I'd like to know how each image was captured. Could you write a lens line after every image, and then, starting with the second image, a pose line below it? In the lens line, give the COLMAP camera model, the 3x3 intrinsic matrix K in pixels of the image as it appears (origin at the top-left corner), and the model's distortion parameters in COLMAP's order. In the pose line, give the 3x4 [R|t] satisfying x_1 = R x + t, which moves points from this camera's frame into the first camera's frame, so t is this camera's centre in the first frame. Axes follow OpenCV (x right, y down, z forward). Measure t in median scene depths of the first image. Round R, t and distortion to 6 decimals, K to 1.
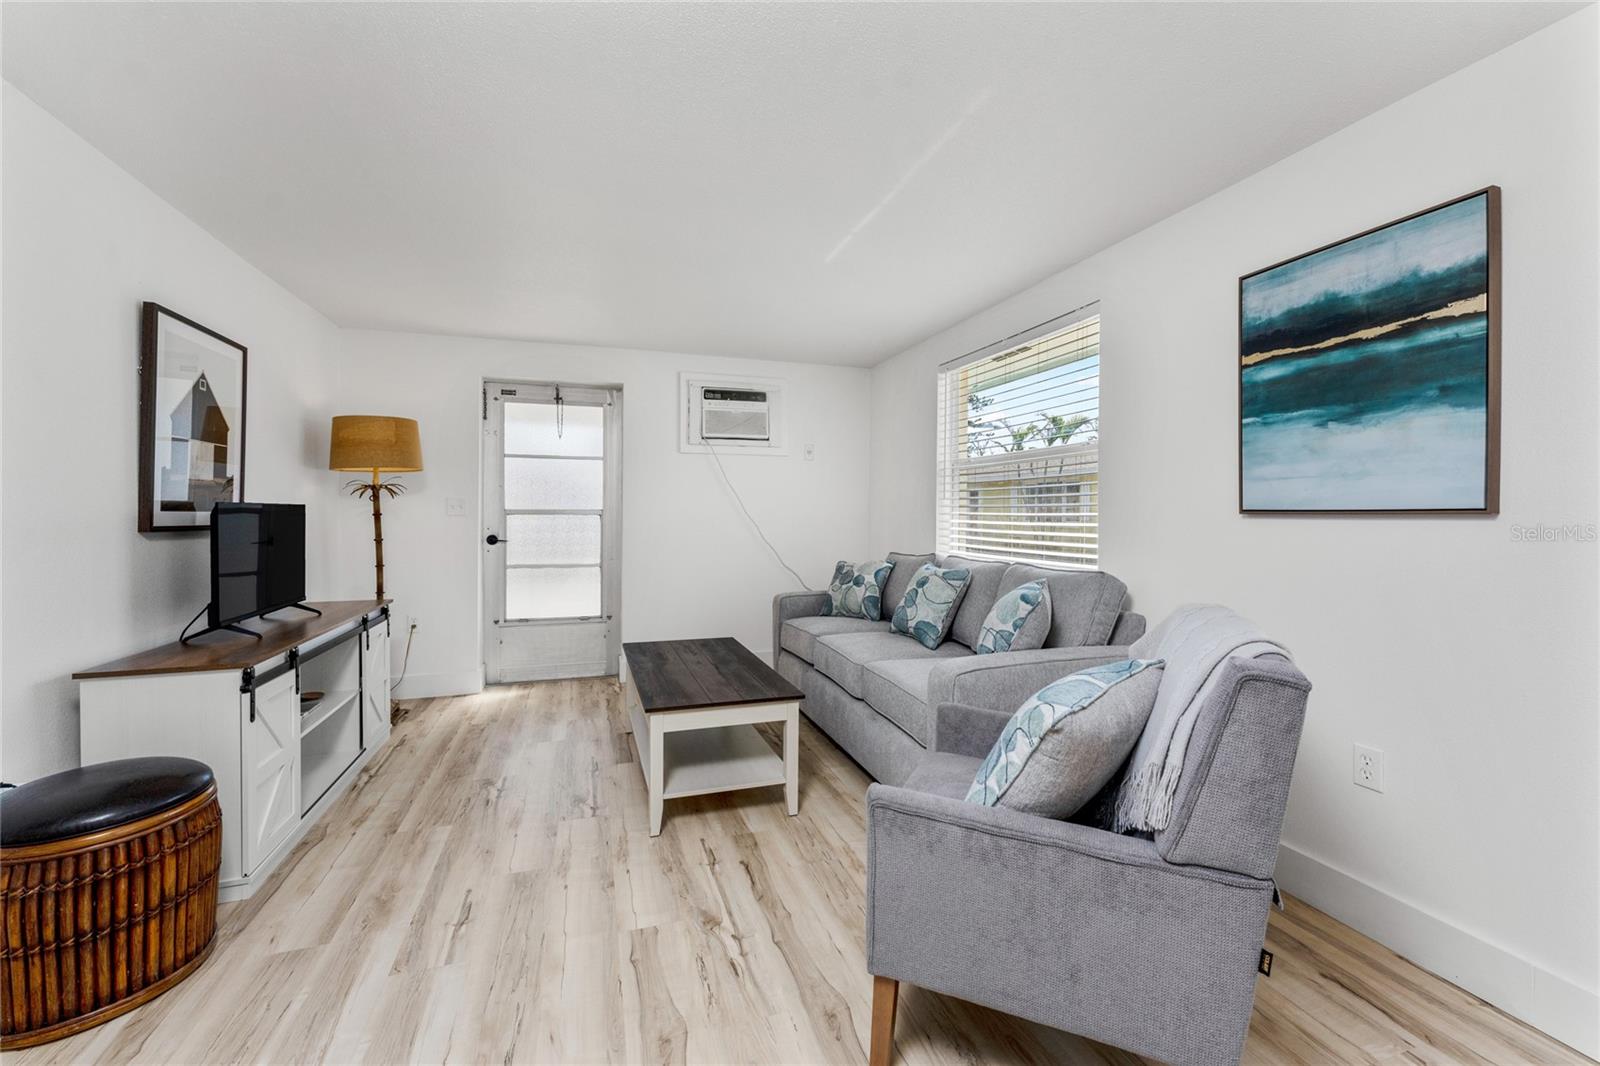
lens RADIAL K [[642.7, 0, 801.6], [0, 642.7, 524.0], [0, 0, 1]] dist [-0.002631, 0.000805]
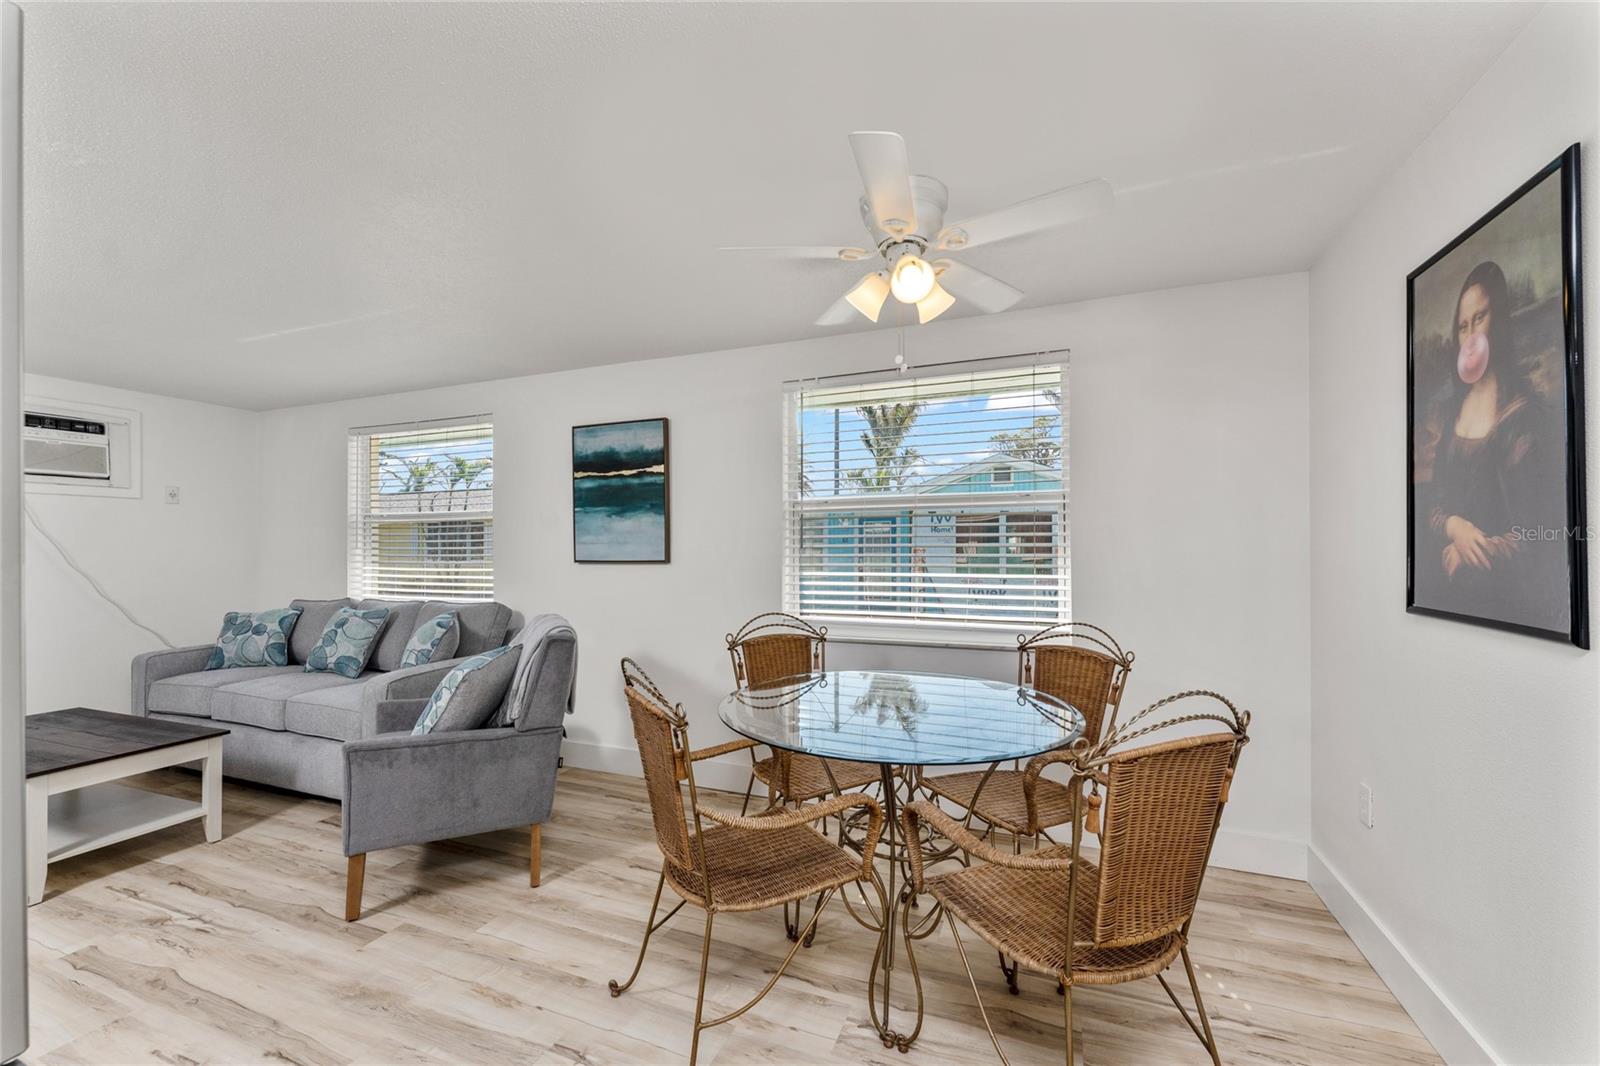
lens RADIAL K [[642.7, 0, 804.0], [0, 642.7, 544.6], [0, 0, 1]] dist [-0.002631, 0.000805]
pose [[0.645291, -0.000292, 0.763937, -0.244323], [0.019320, 0.999686, -0.015937, -0.025859], [-0.763692, 0.025043, 0.645095, -0.601164]]
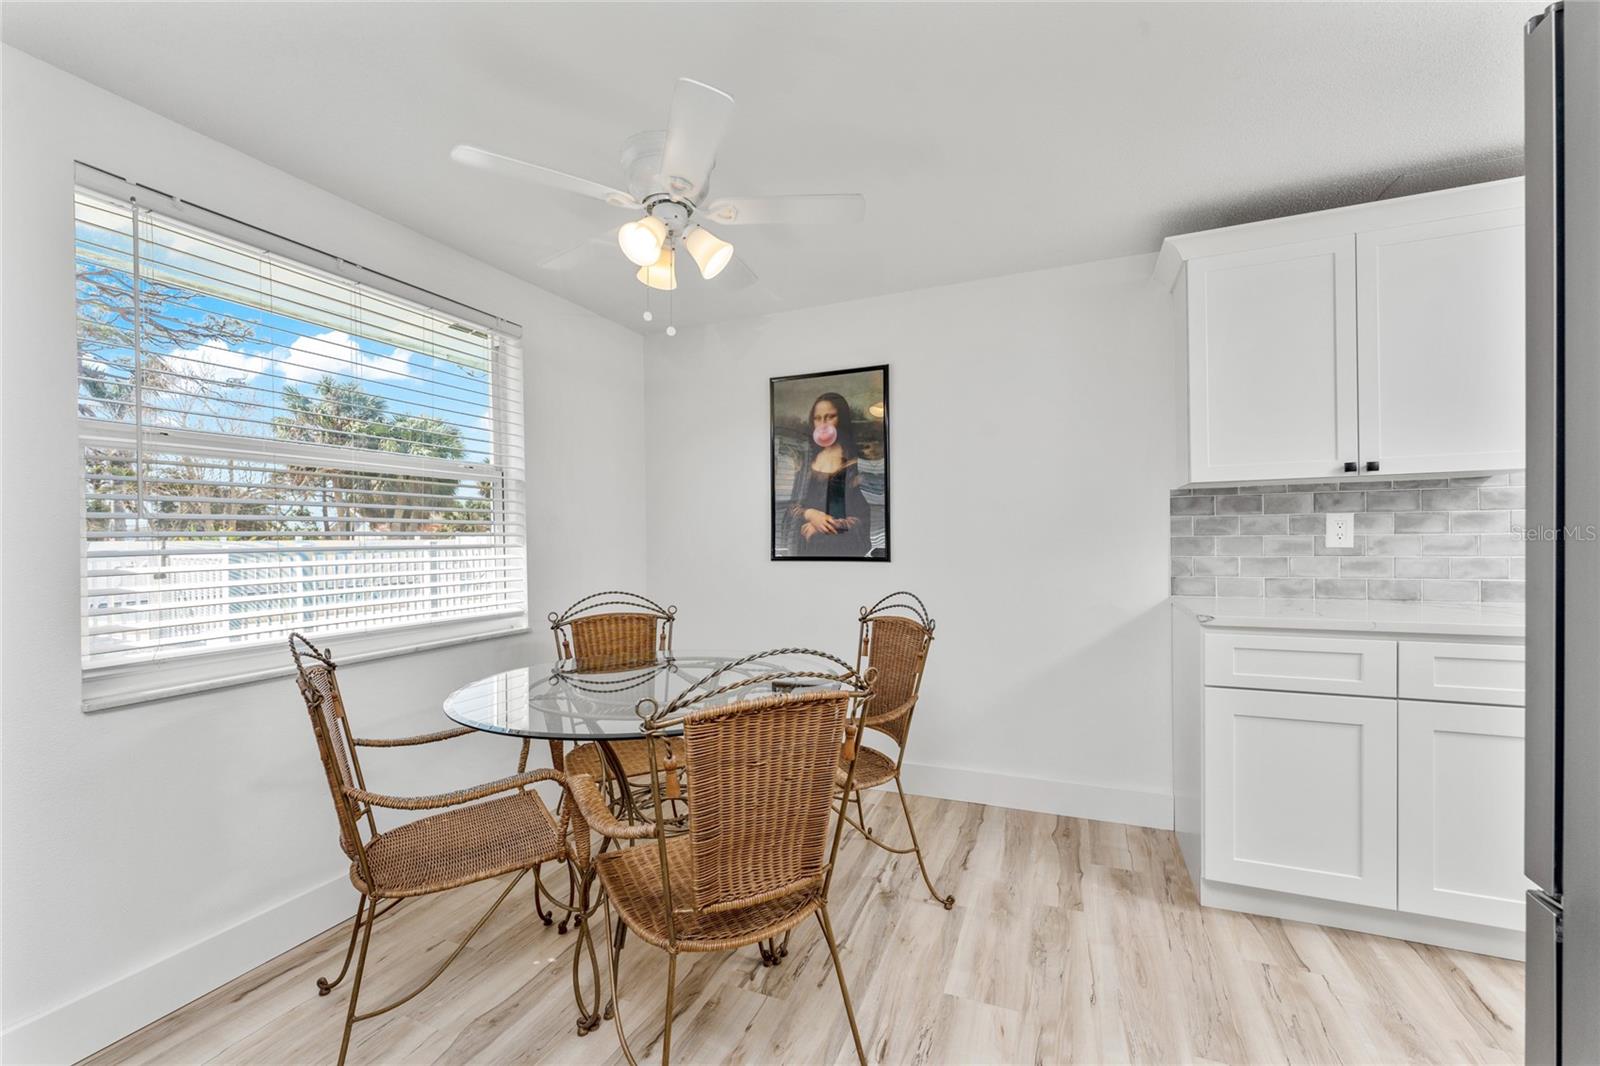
lens RADIAL K [[643.6, 0, 806.5], [0, 643.6, 544.2], [0, 0, 1]] dist [-0.005841, 0.000226]
pose [[-0.763733, 0.006935, 0.645495, -0.165189], [0.024352, 0.999540, 0.018073, -0.001900], [-0.645073, 0.029522, -0.763551, 0.451995]]
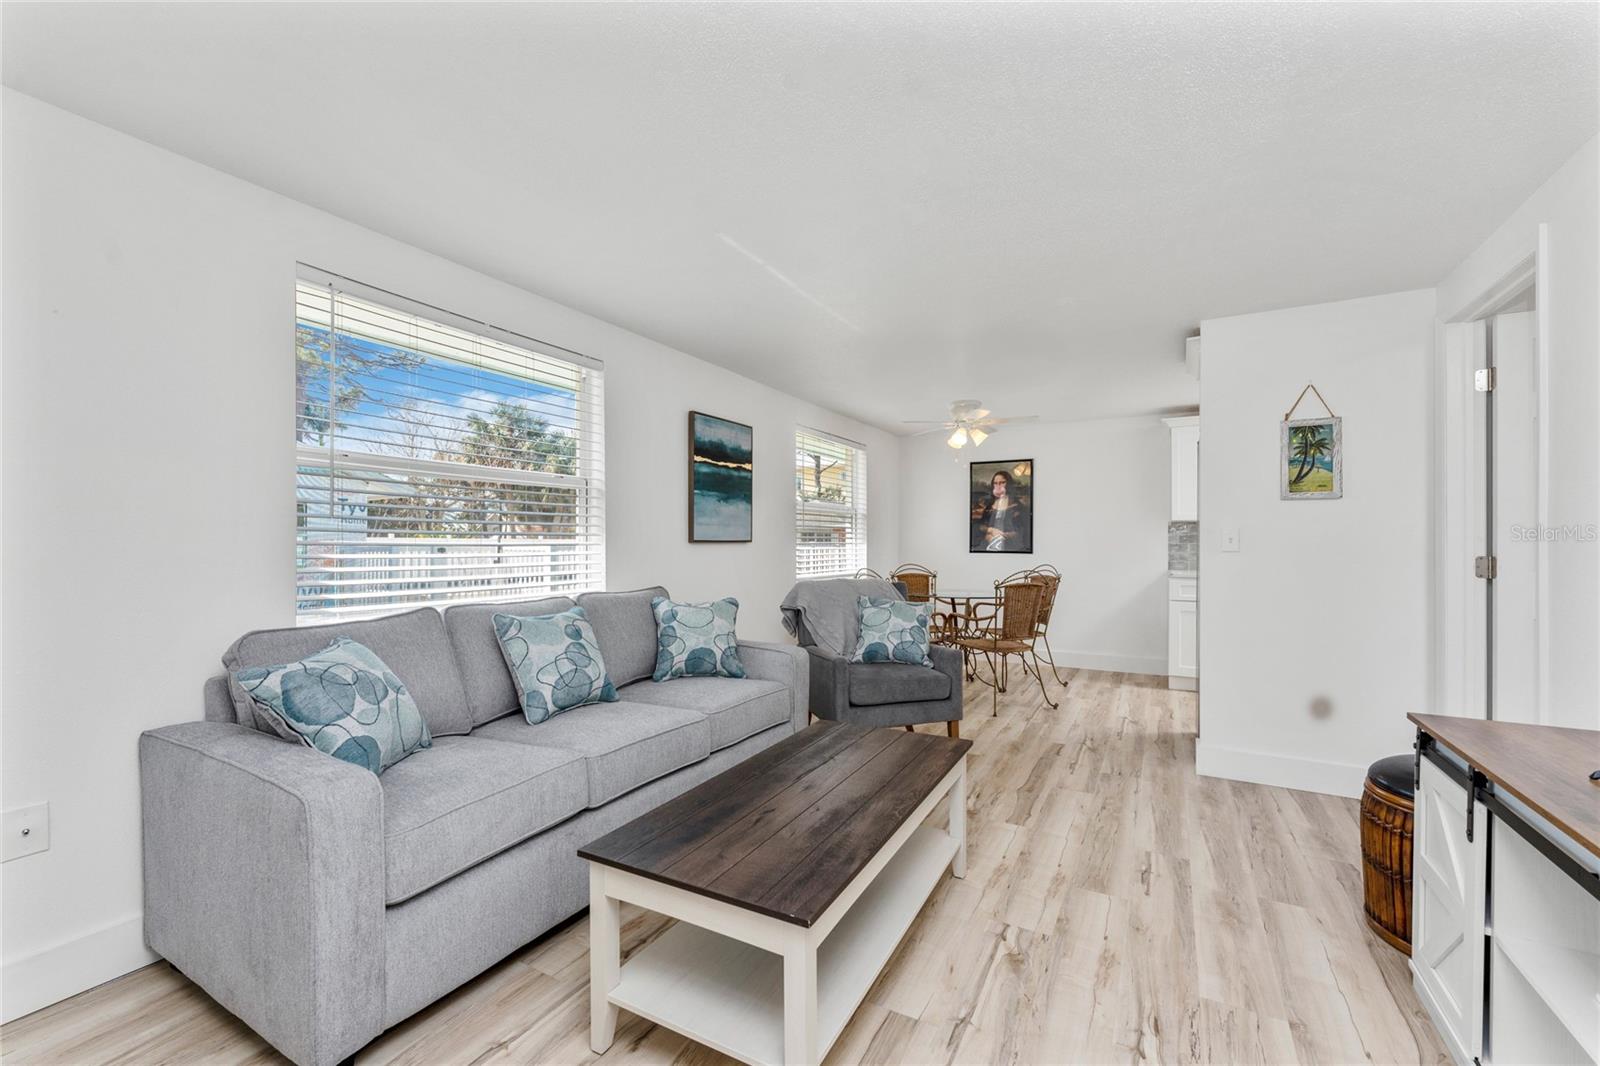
lens RADIAL K [[662.4, 0, 810.8], [0, 662.4, 536.6], [0, 0, 1]] dist [0.003980, 0.000377]
pose [[-0.685501, 0.005983, 0.728047, -0.905300], [0.013282, 0.999903, 0.004289, -0.036818], [-0.727950, 0.012609, -0.685514, 2.073040]]
